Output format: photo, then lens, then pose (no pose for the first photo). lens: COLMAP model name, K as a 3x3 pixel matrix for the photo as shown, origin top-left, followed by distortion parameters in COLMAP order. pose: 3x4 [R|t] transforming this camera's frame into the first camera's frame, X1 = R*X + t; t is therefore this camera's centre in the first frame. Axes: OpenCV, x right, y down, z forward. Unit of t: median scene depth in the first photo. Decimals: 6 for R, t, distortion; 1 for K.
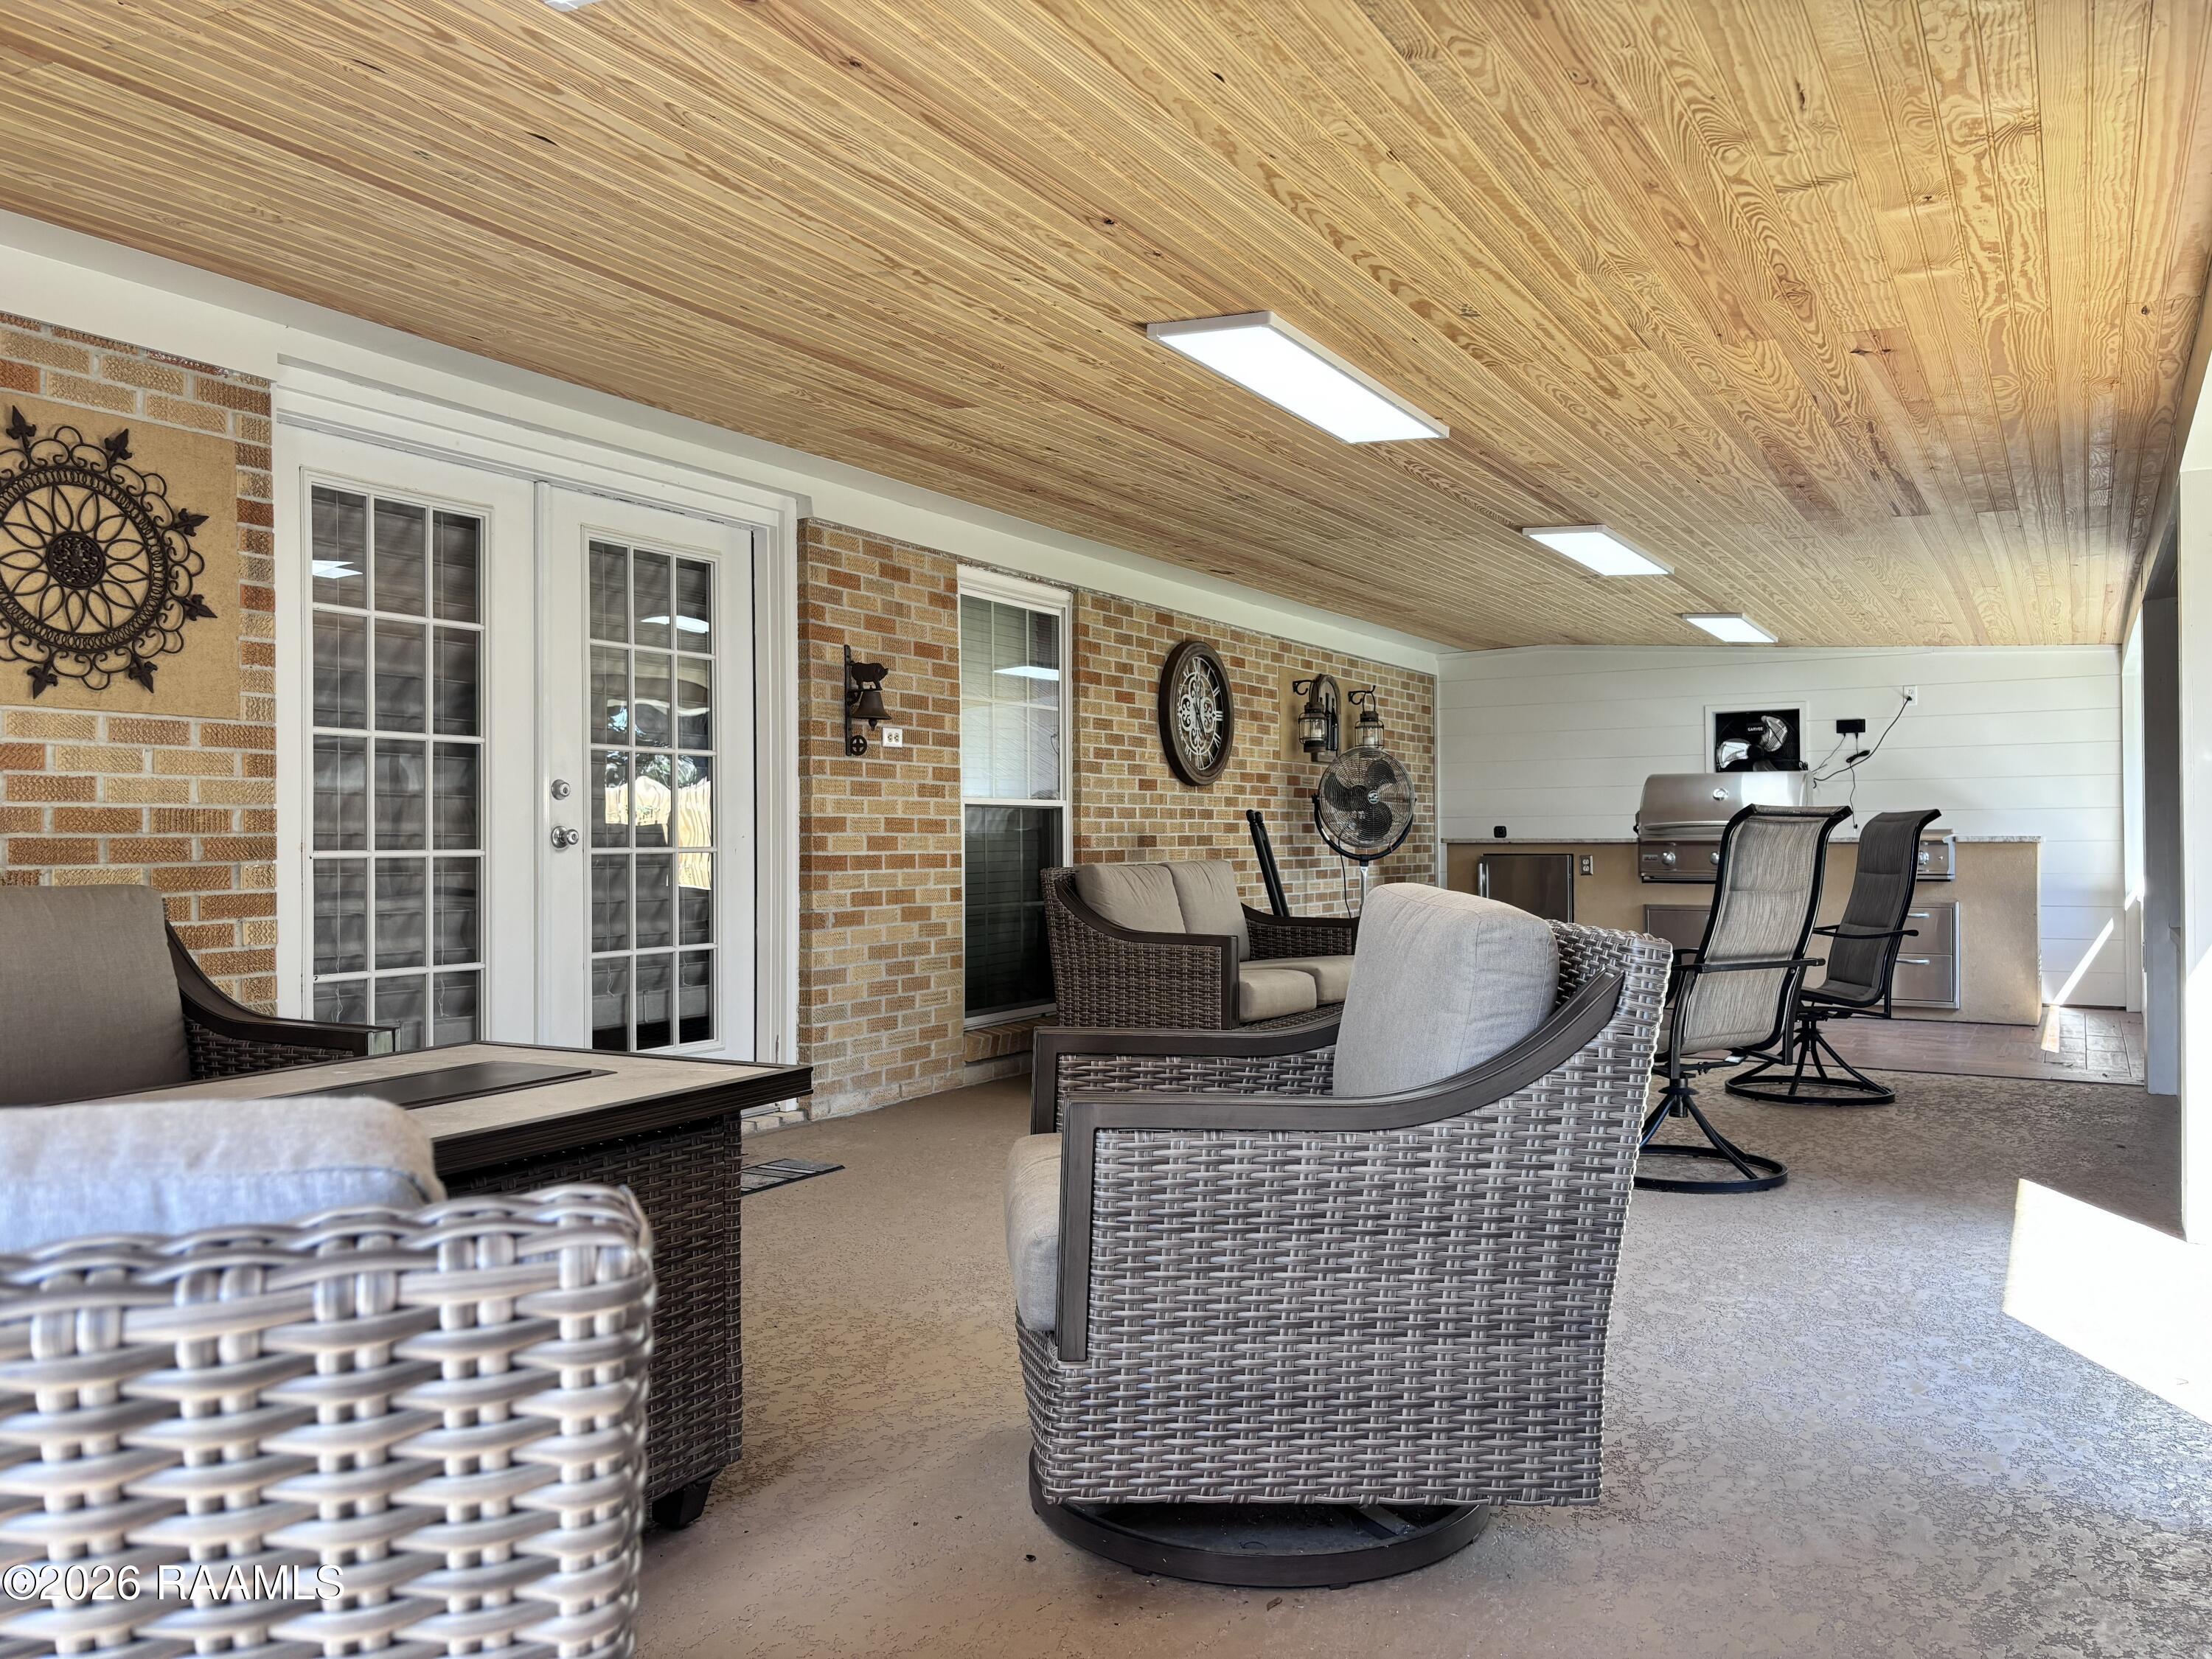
lens RADIAL K [[1669.2, 0, 1112.5], [0, 1669.2, 845.3], [0, 0, 1]] dist [0.031273, -0.021252]
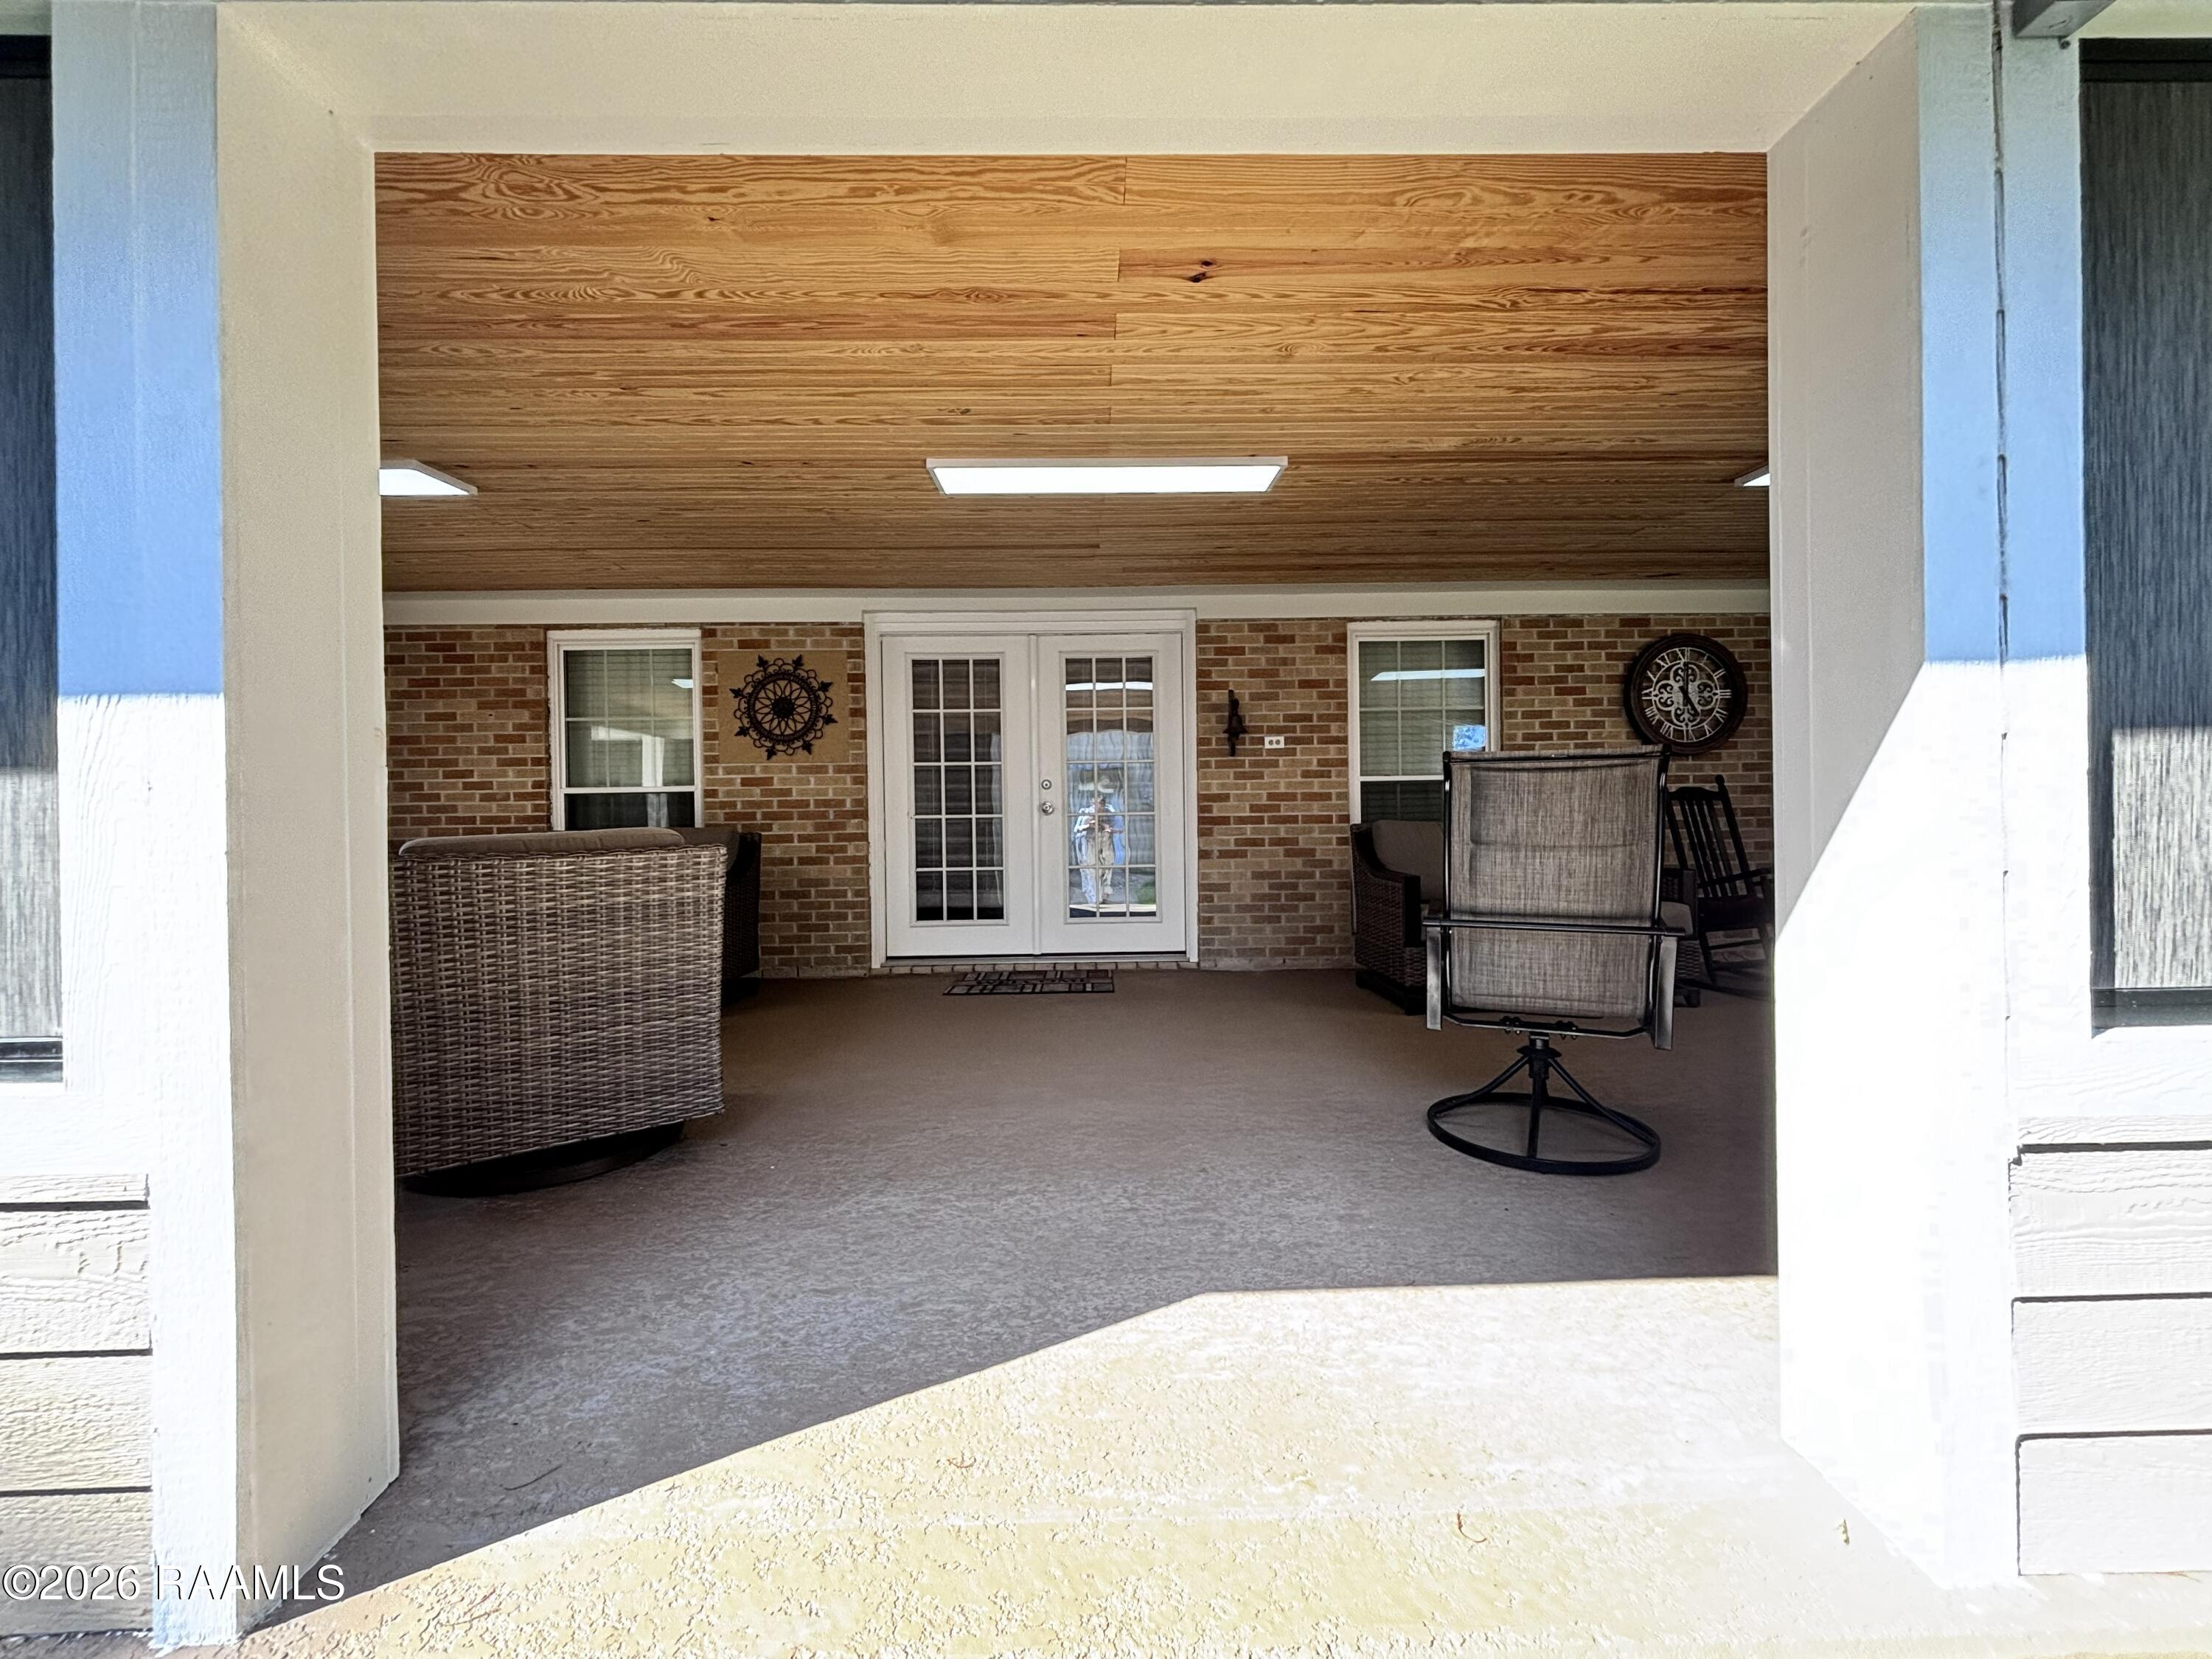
lens RADIAL K [[887.9, 0, 1109.2], [0, 887.9, 837.3], [0, 0, 1]] dist [0.008436, -0.002278]
pose [[0.511329, 0.017365, -0.859210, 0.821790], [0.008592, 0.999643, 0.025317, 0.005842], [0.859342, -0.020328, 0.510997, 0.670940]]
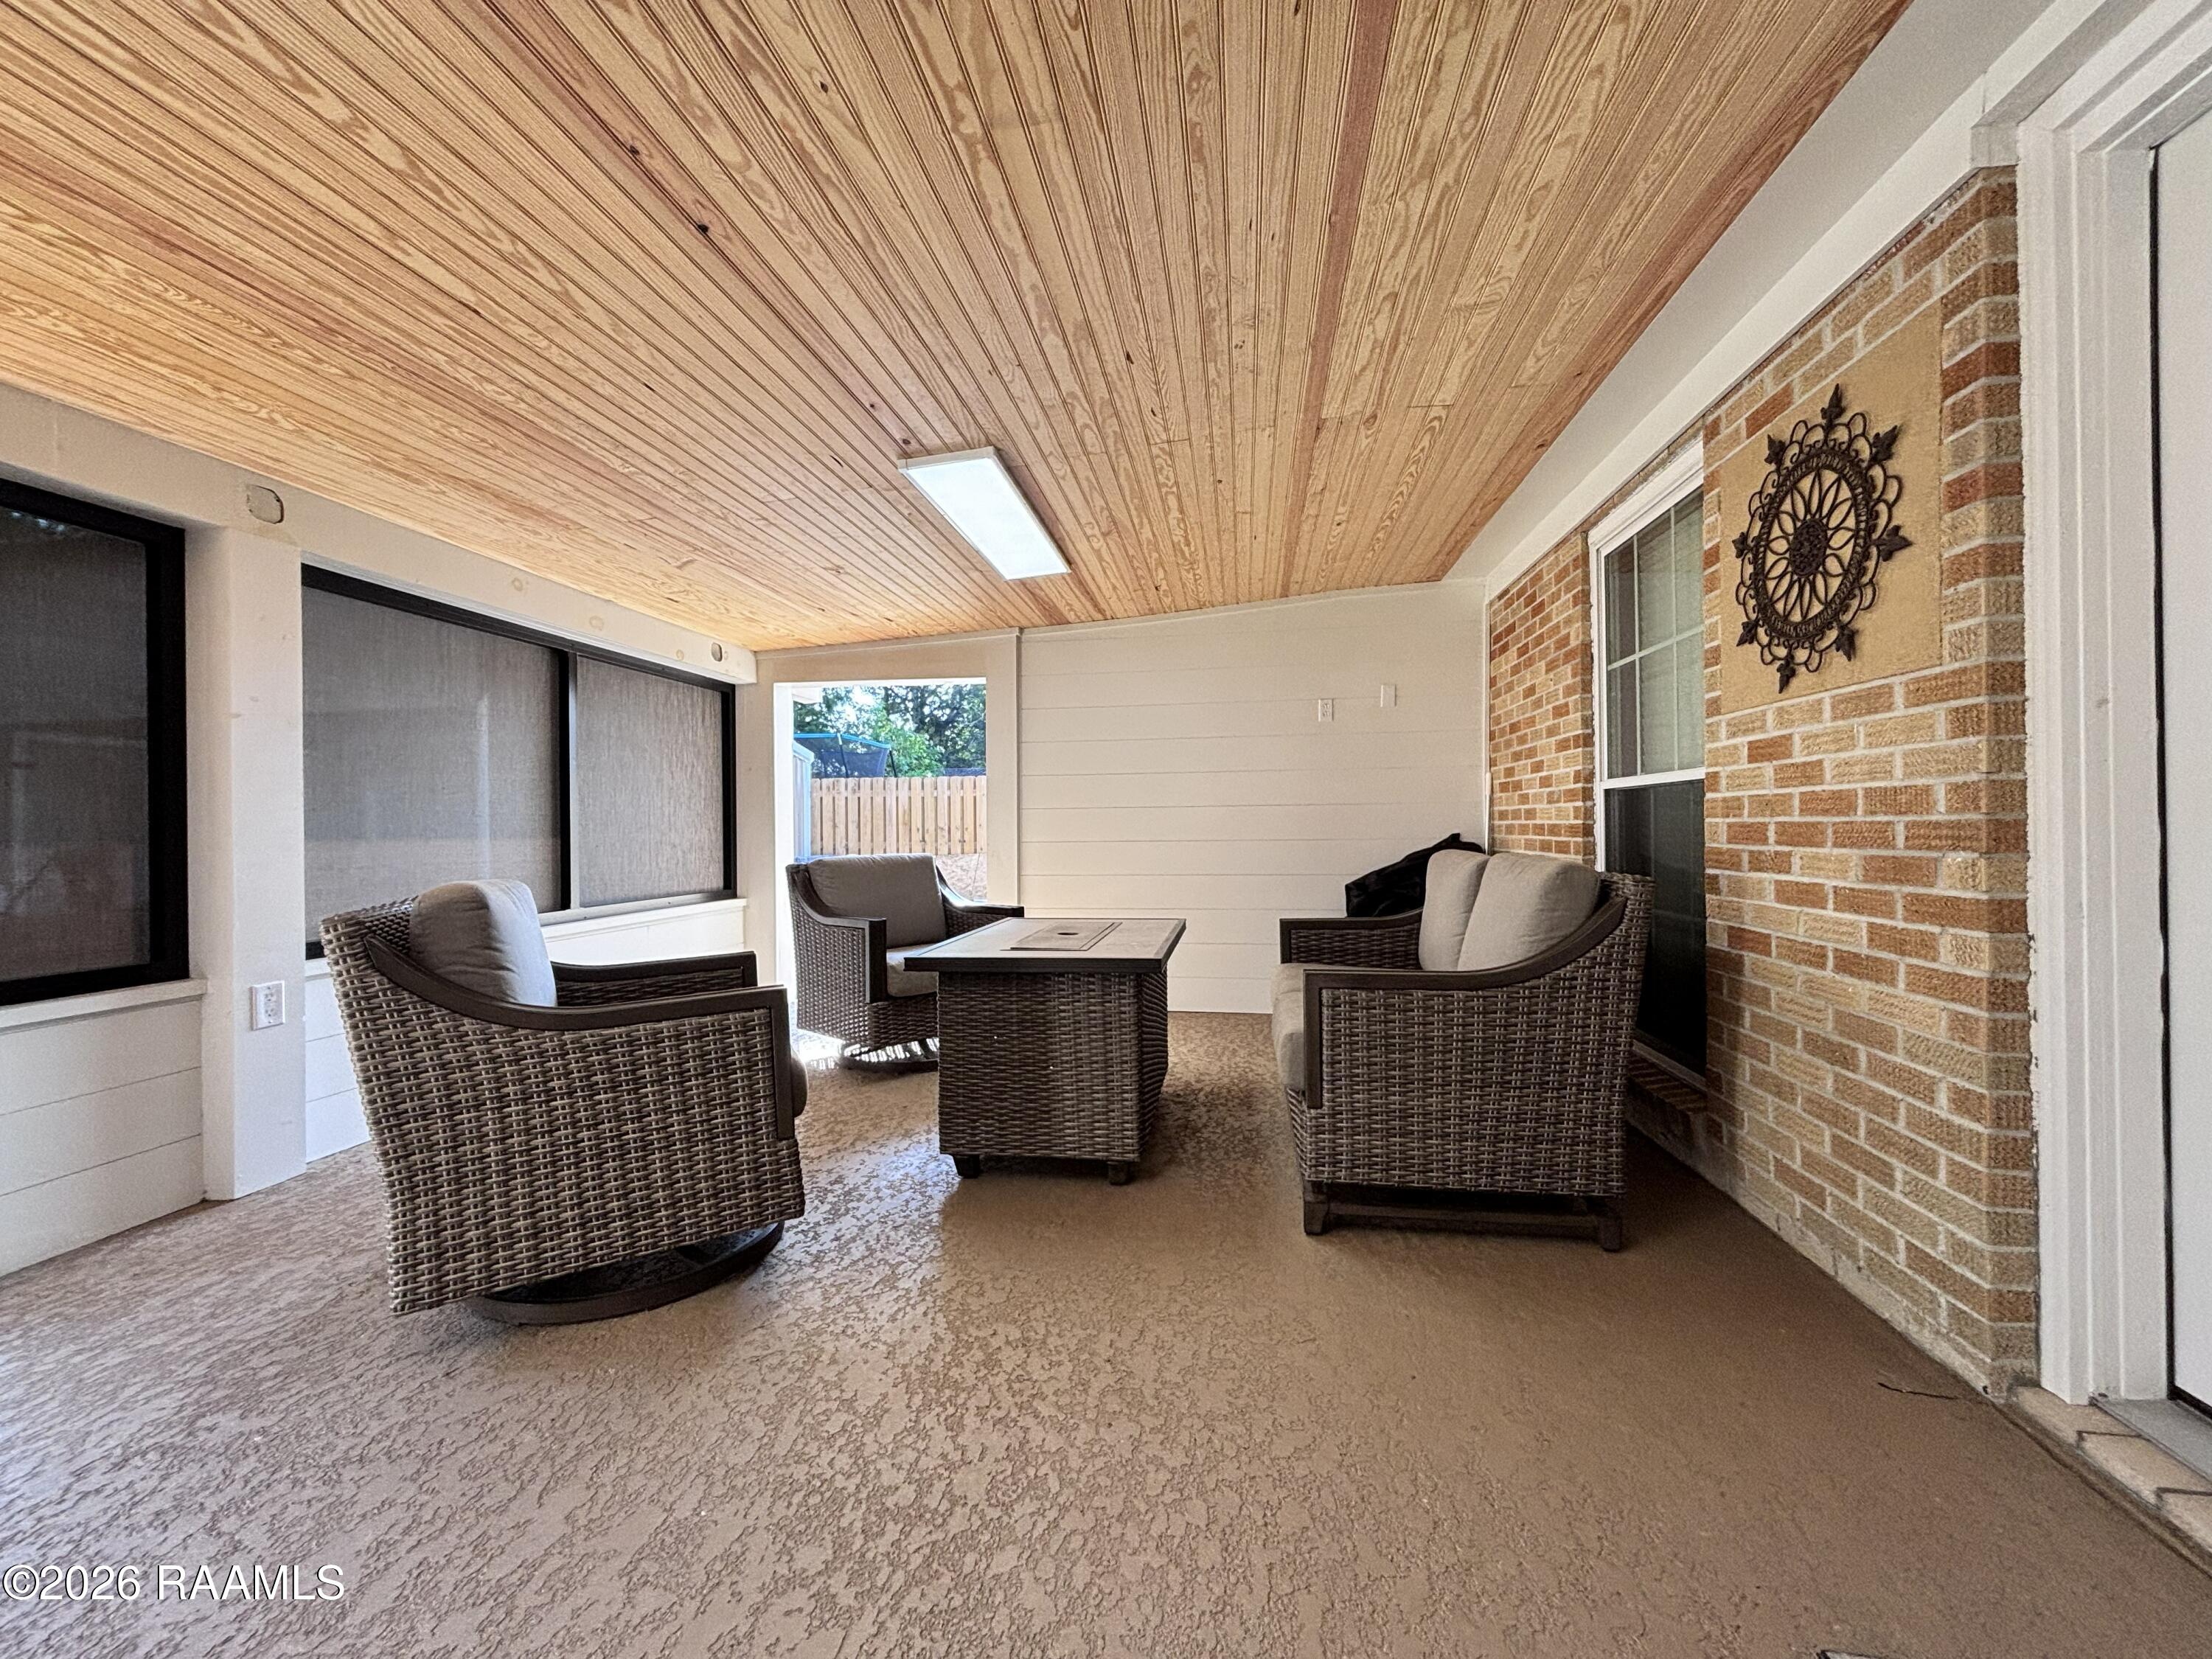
lens RADIAL K [[887.9, 0, 1101.8], [0, 887.9, 825.4], [0, 0, 1]] dist [0.008436, -0.002278]
pose [[-0.938641, 0.017695, -0.344442, -0.025683], [0.016996, 0.999843, 0.005049, -0.011318], [0.344478, -0.001115, -0.938794, 1.271118]]
